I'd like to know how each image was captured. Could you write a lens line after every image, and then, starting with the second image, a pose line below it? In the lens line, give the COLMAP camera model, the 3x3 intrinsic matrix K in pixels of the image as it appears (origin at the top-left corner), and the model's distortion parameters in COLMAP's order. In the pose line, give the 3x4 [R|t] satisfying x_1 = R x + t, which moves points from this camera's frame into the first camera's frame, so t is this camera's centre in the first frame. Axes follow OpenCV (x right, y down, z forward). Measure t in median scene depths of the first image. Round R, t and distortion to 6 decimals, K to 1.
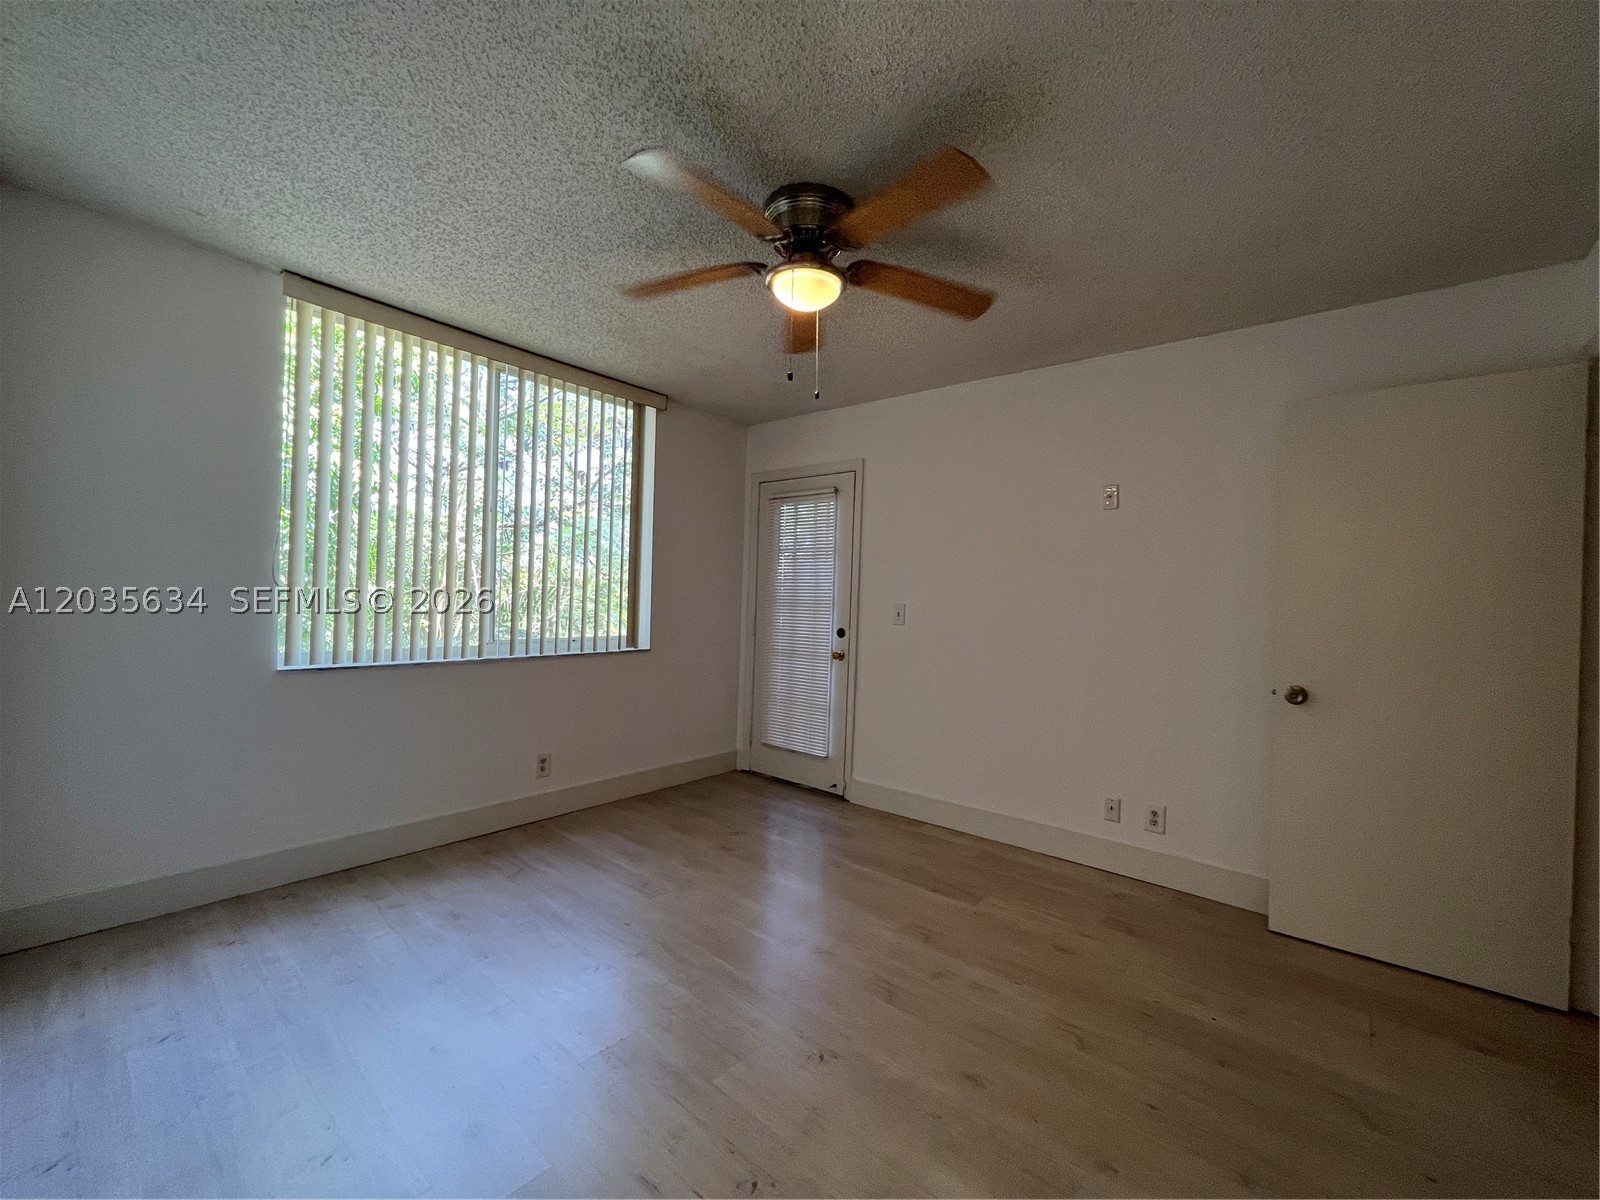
lens RADIAL K [[654.8, 0, 797.5], [0, 654.8, 601.9], [0, 0, 1]] dist [-0.000309, -0.000582]
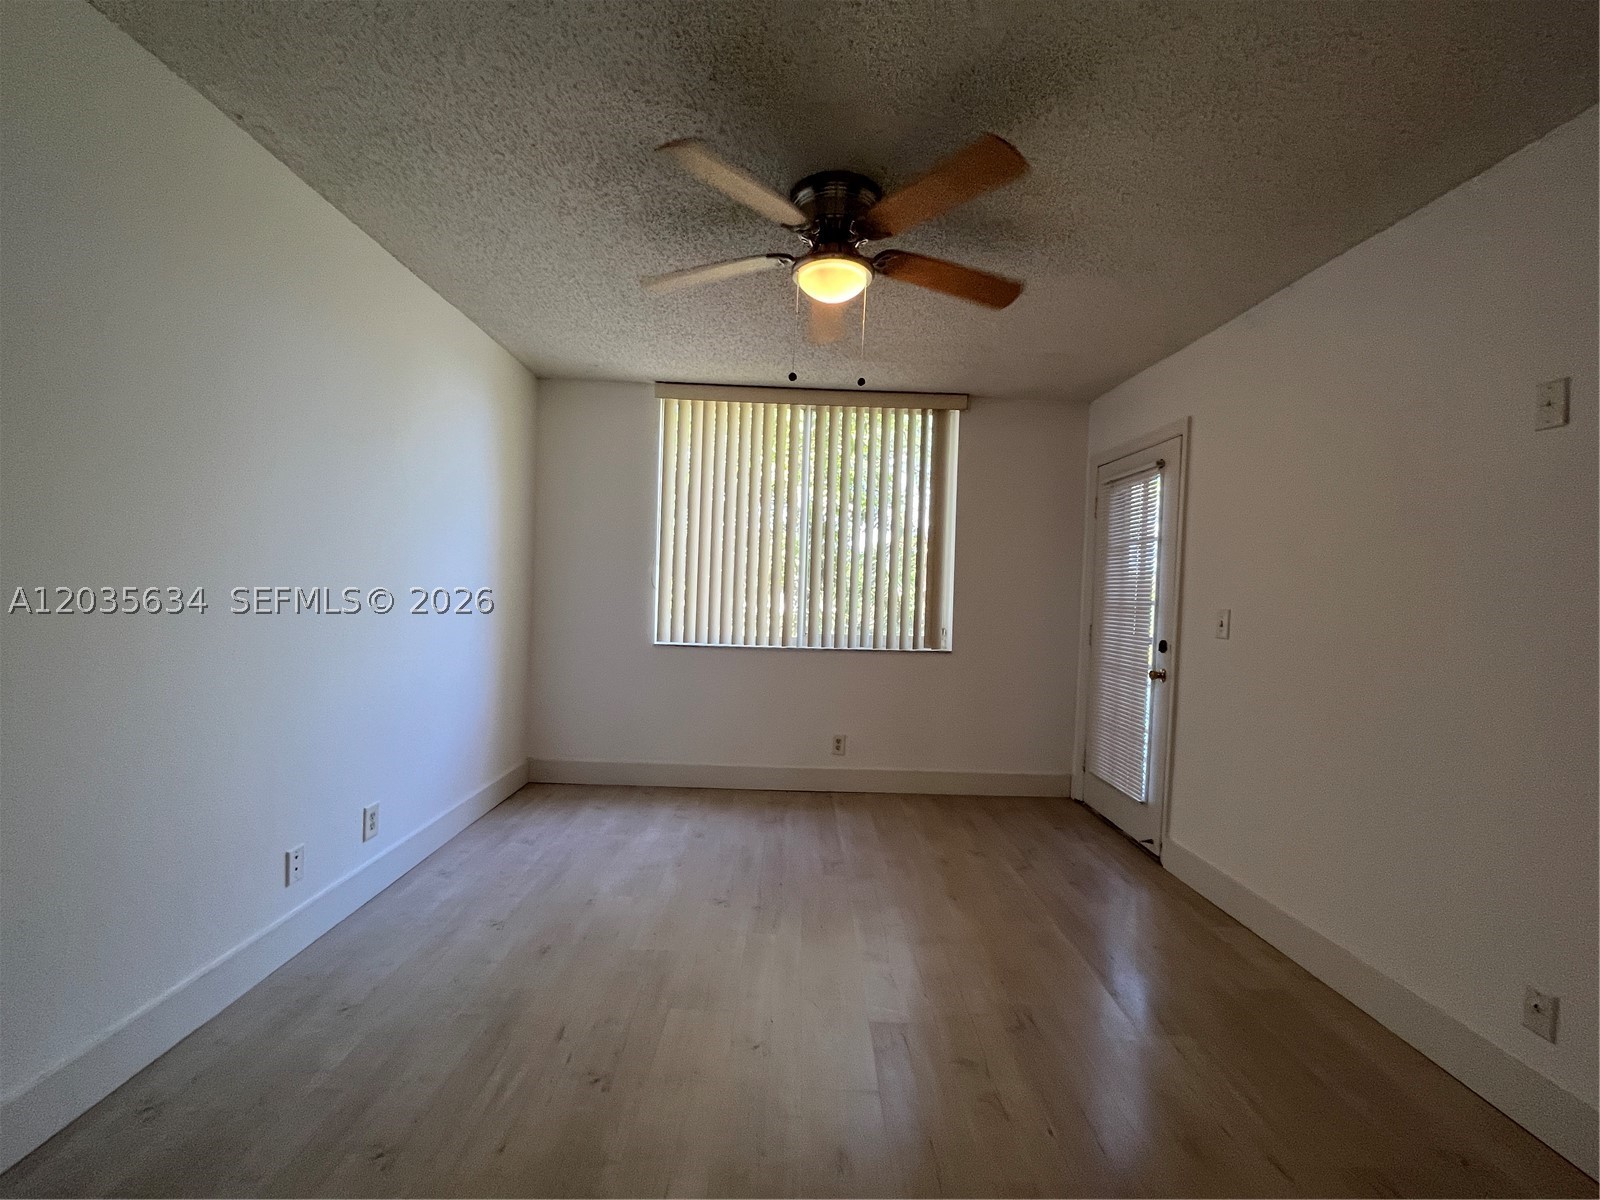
lens RADIAL K [[654.8, 0, 797.5], [0, 654.8, 601.9], [0, 0, 1]] dist [-0.000309, -0.000582]
pose [[0.650543, 0.006602, -0.759441, 0.401217], [-0.015187, 0.999875, -0.004318, 0.004807], [0.759318, 0.014342, 0.650562, 0.179746]]
